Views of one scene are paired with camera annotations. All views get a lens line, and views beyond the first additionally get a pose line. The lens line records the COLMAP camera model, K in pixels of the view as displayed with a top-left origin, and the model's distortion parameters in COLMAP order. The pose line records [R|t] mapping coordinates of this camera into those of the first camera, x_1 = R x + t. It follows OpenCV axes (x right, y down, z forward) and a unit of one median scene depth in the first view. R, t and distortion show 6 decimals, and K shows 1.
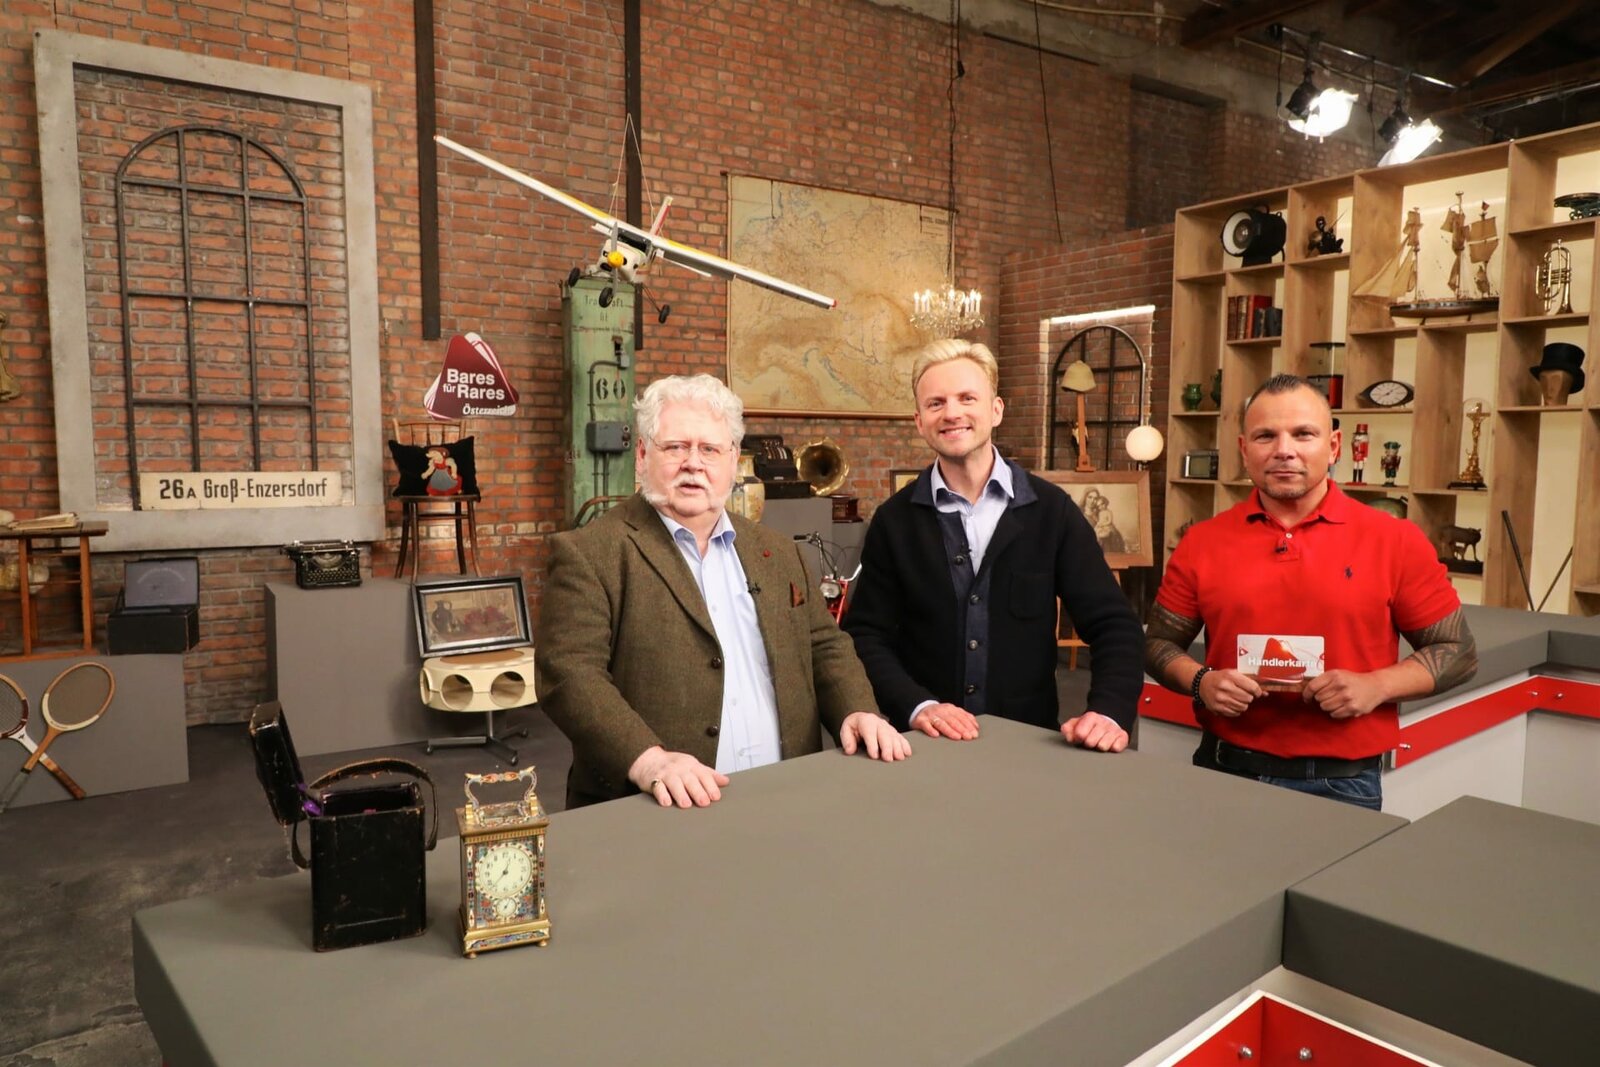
lens RADIAL K [[1061.5, 0, 804.3], [0, 1061.5, 536.4], [0, 0, 1]] dist [-0.000768, 0.003822]
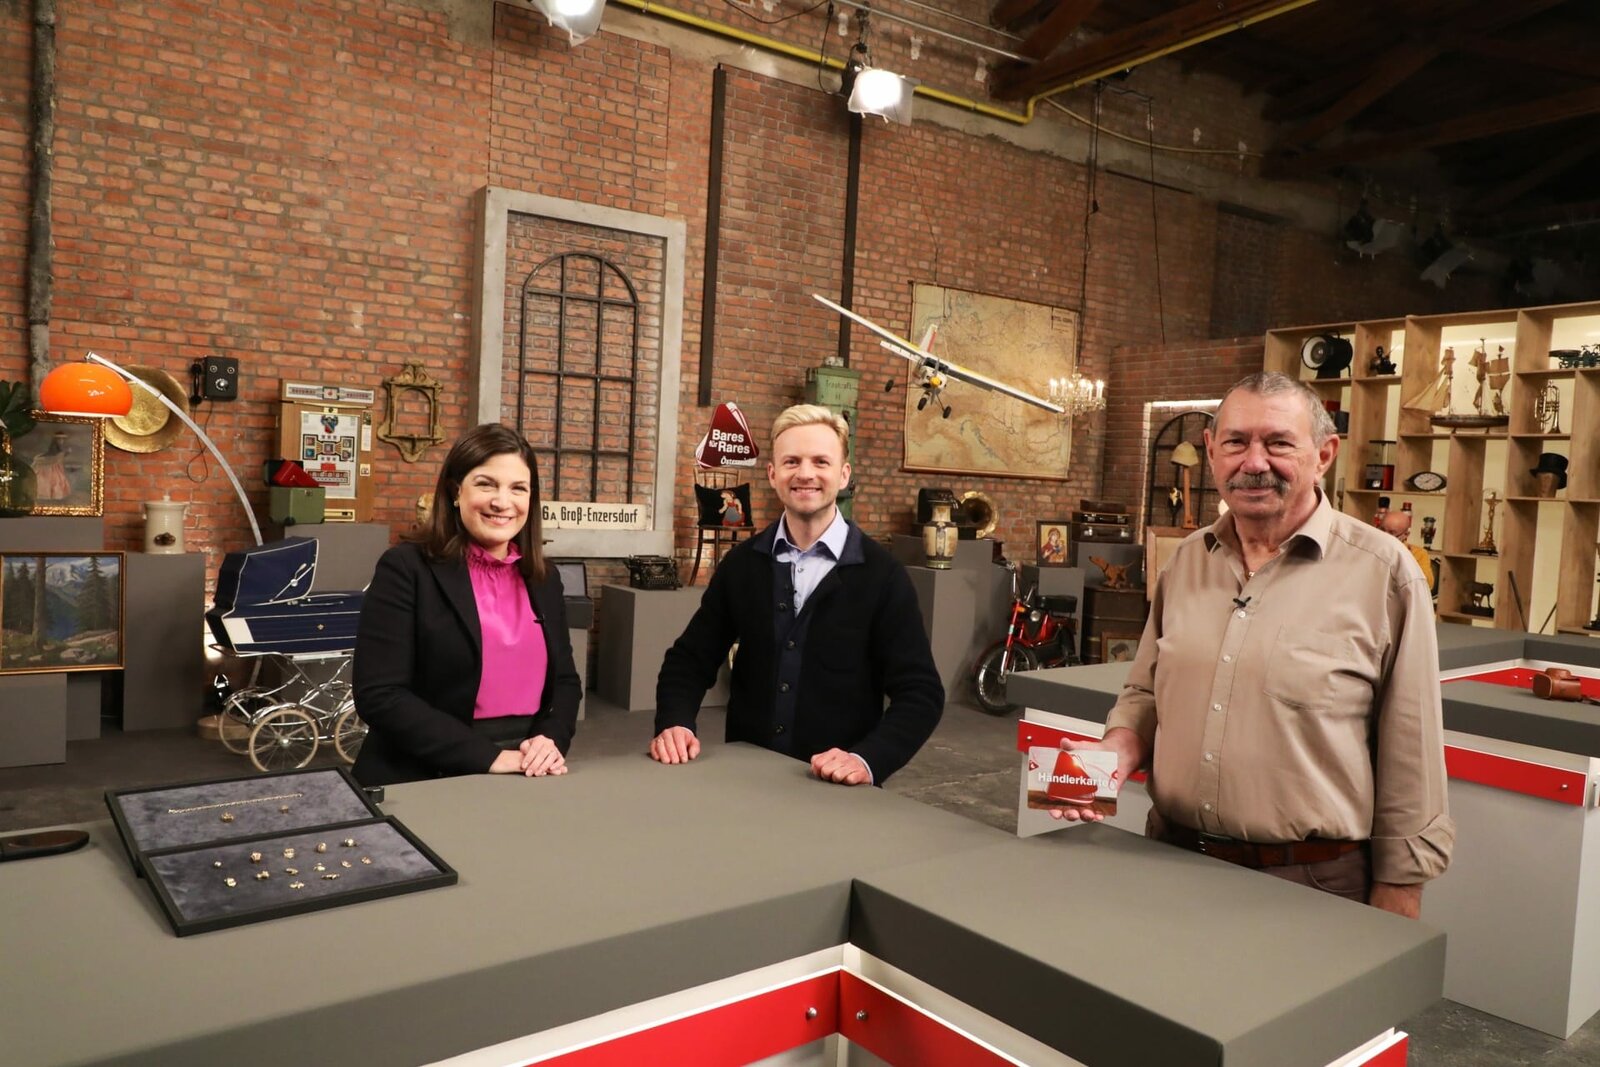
lens RADIAL K [[1135.3, 0, 801.9], [0, 1135.3, 535.3], [0, 0, 1]] dist [-0.003389, 0.010475]
pose [[0.999014, 0.043899, 0.006593, -0.223018], [-0.043609, 0.998283, -0.039114, 0.022190], [-0.008299, 0.038788, 0.999213, -0.384453]]
